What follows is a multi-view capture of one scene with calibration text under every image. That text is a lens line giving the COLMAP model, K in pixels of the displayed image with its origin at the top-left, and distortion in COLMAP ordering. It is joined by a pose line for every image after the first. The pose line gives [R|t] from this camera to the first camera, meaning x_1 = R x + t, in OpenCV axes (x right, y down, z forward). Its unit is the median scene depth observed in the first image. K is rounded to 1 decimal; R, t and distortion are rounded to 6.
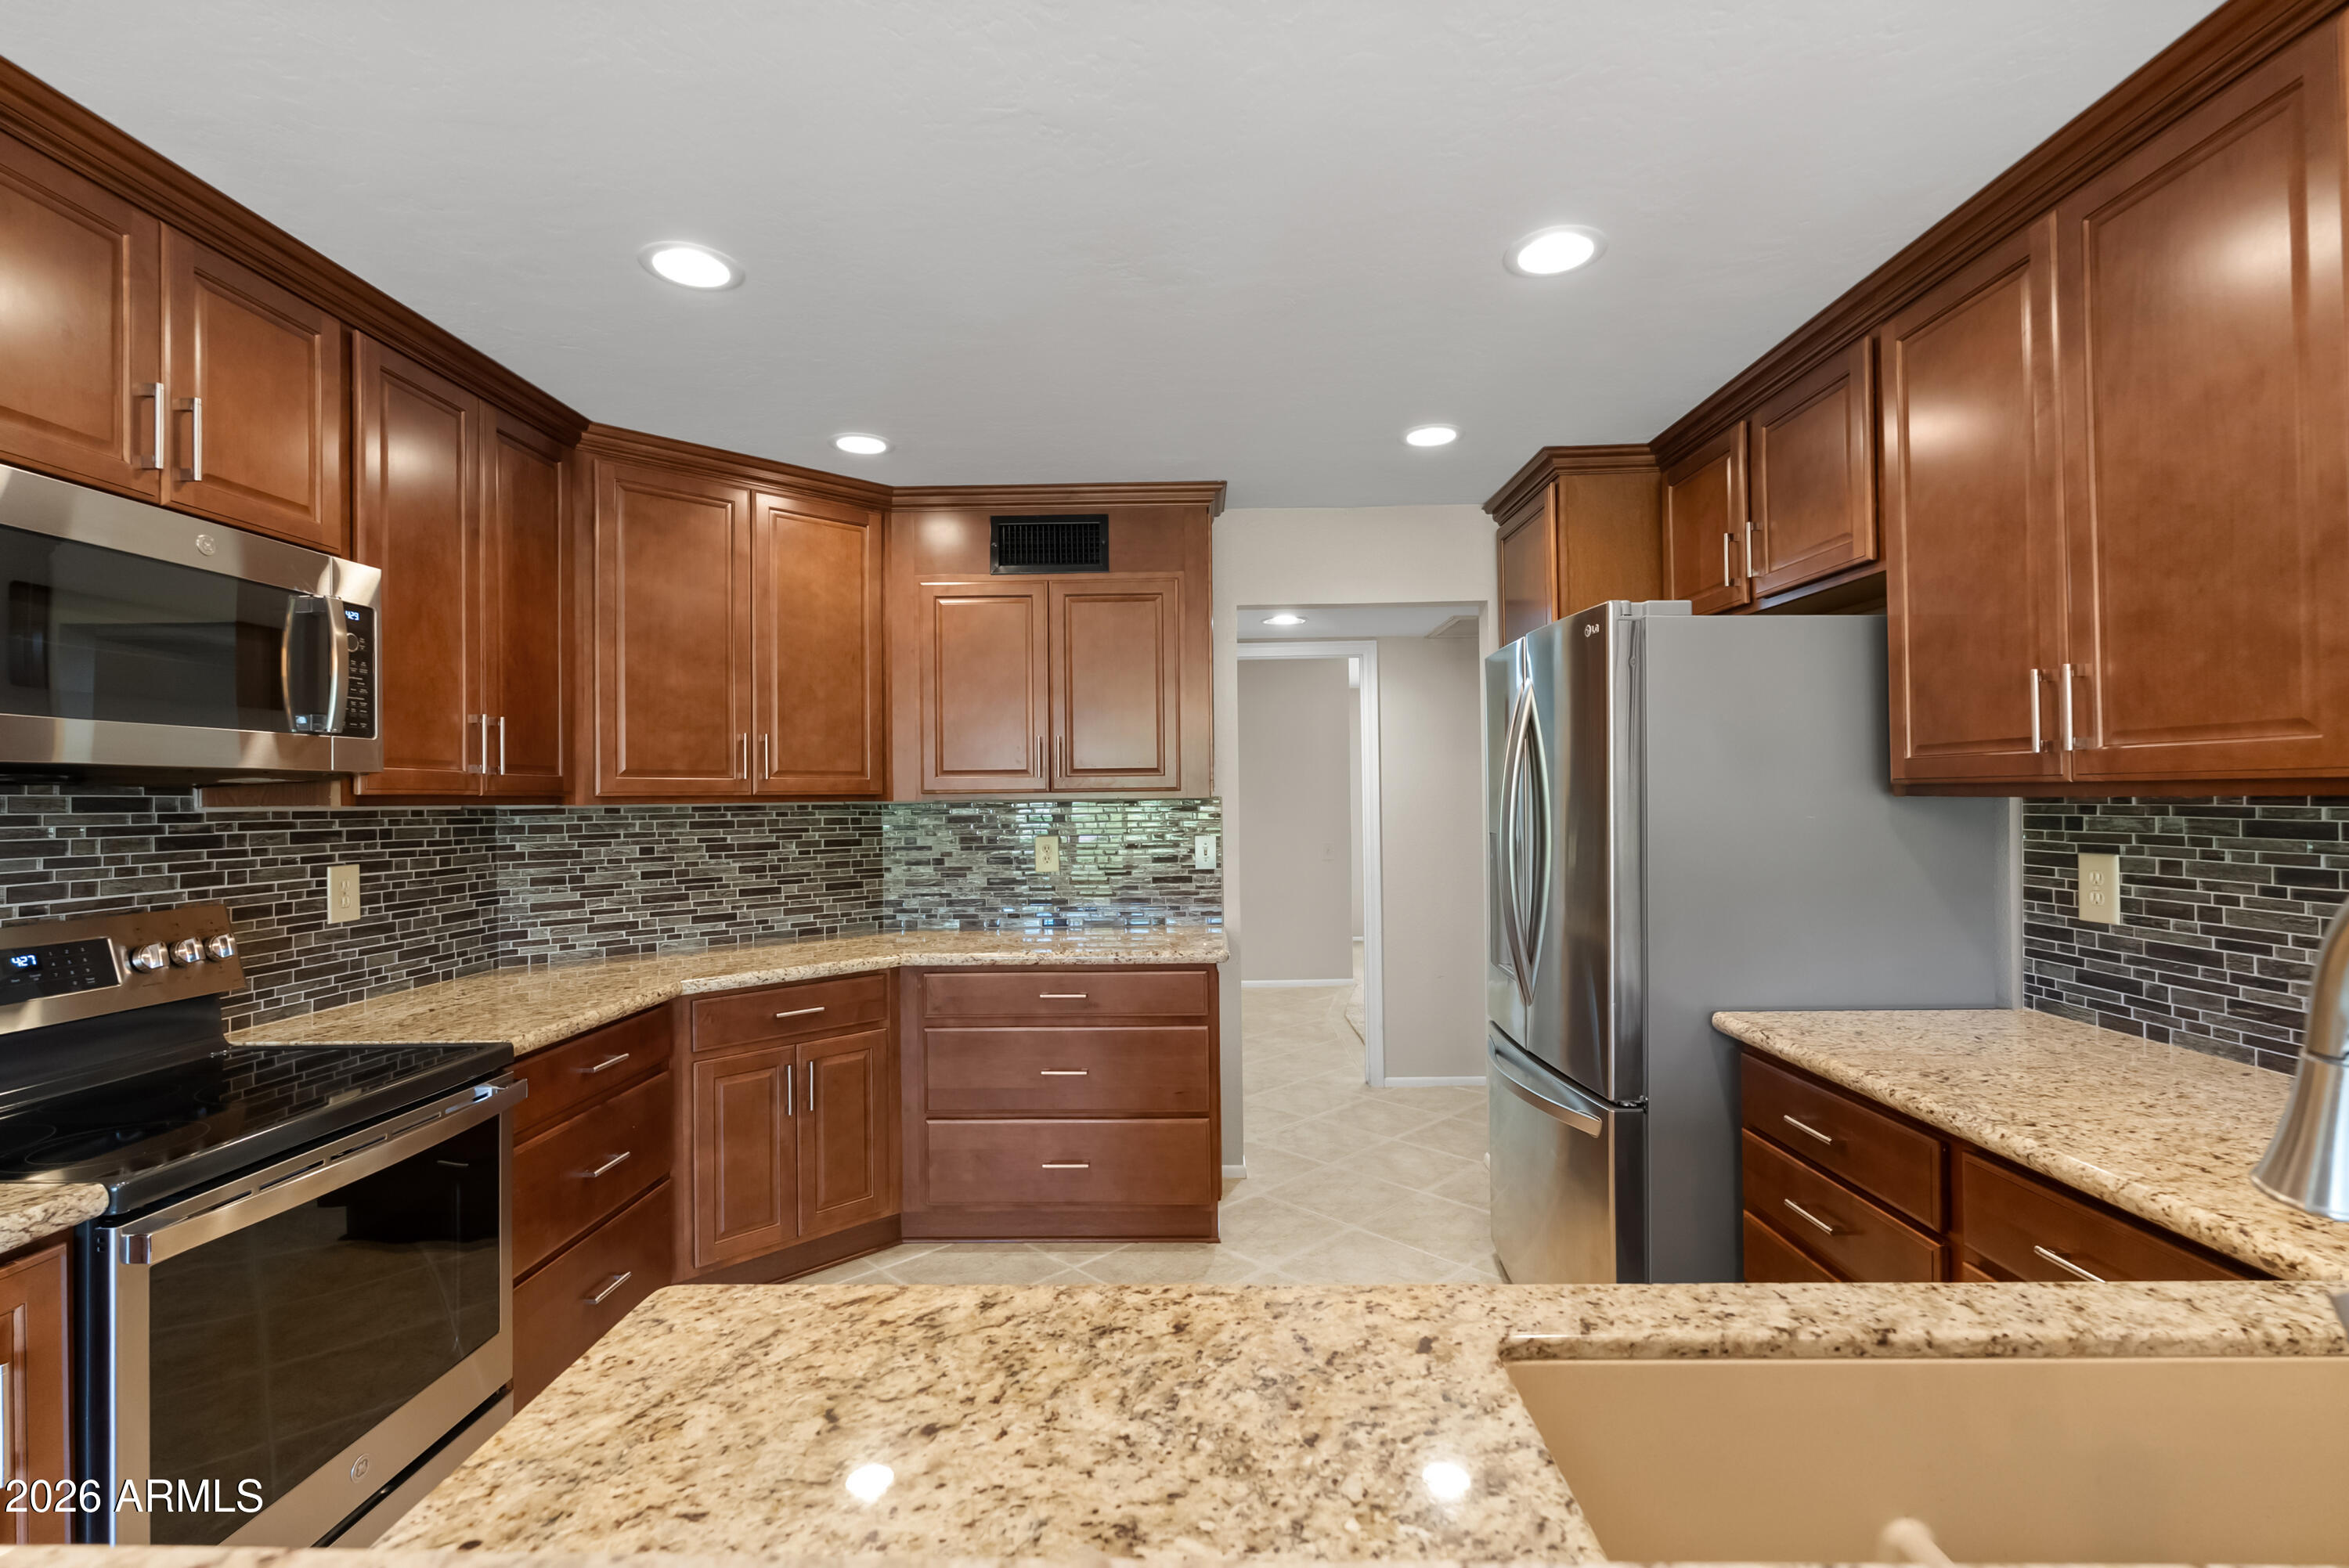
lens RADIAL K [[1034.1, 0, 1175.5], [0, 1034.1, 792.0], [0, 0, 1]] dist [-0.000130, 0.000070]
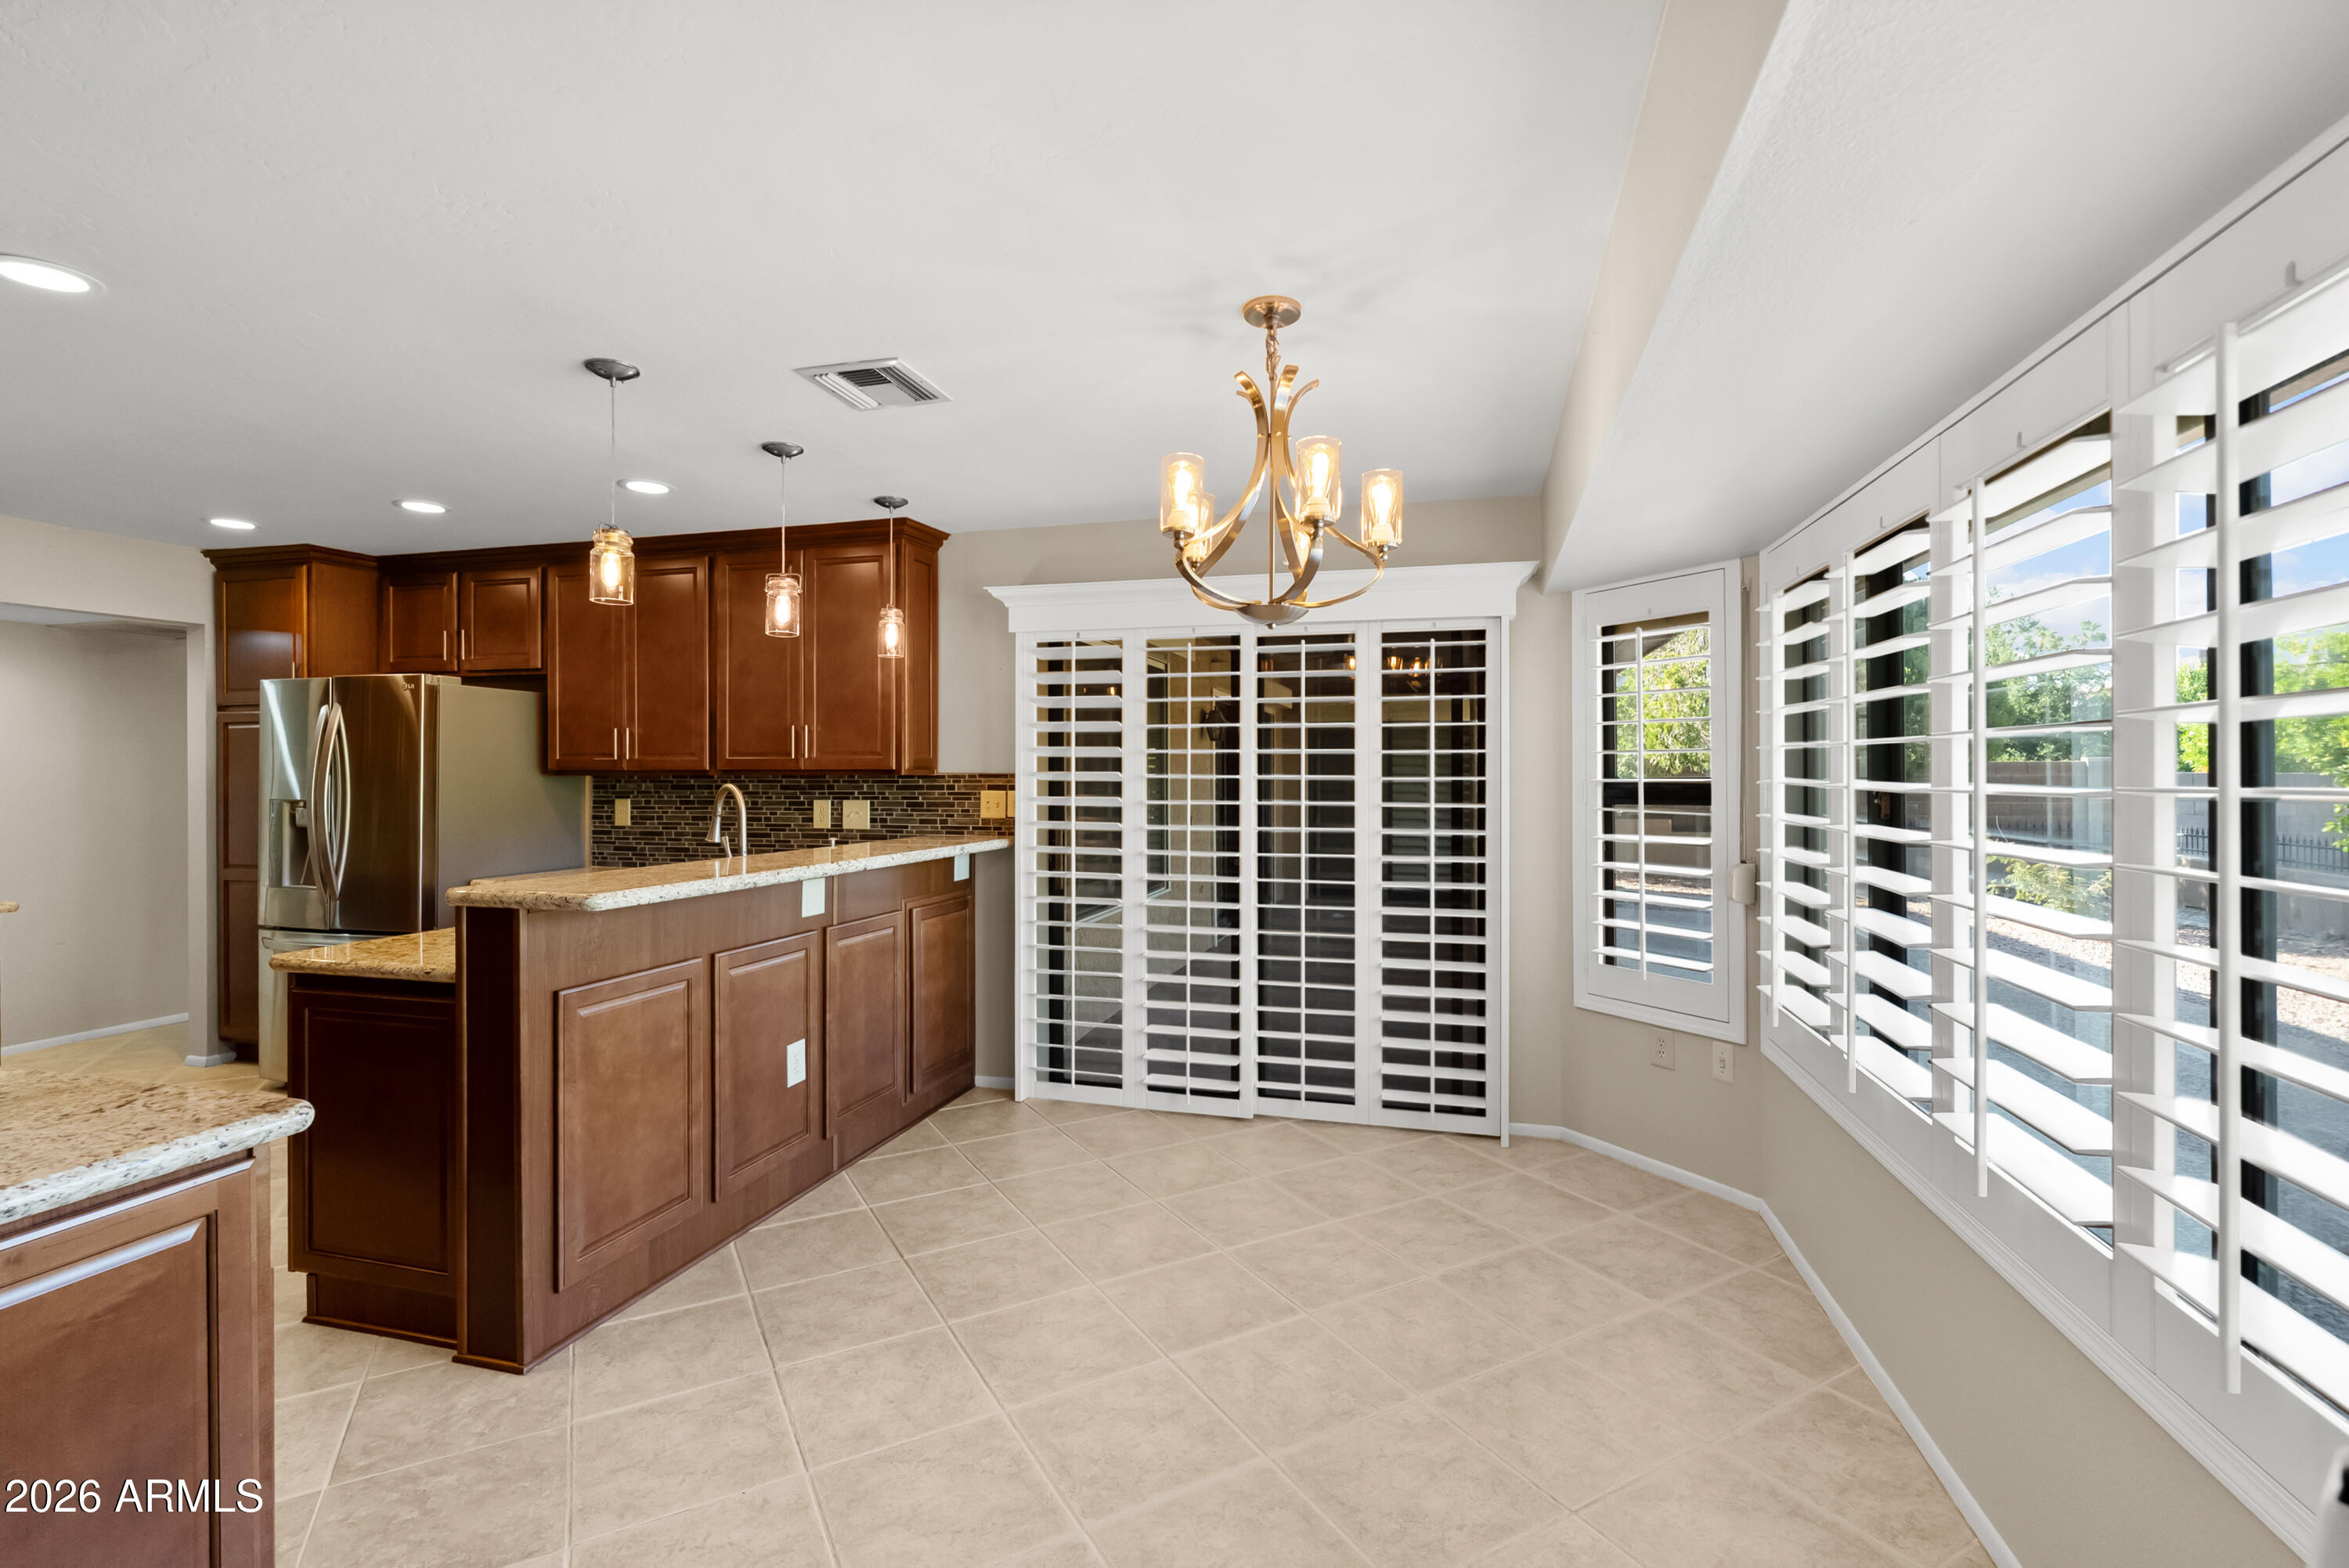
lens RADIAL K [[1034.1, 0, 1179.5], [0, 1034.1, 778.7], [0, 0, 1]] dist [-0.000130, 0.000070]
pose [[0.235973, 0.001351, 0.971759, -1.238243], [-0.007618, 0.999971, 0.000459, -0.000582], [-0.971730, -0.007511, 0.235976, -0.916511]]
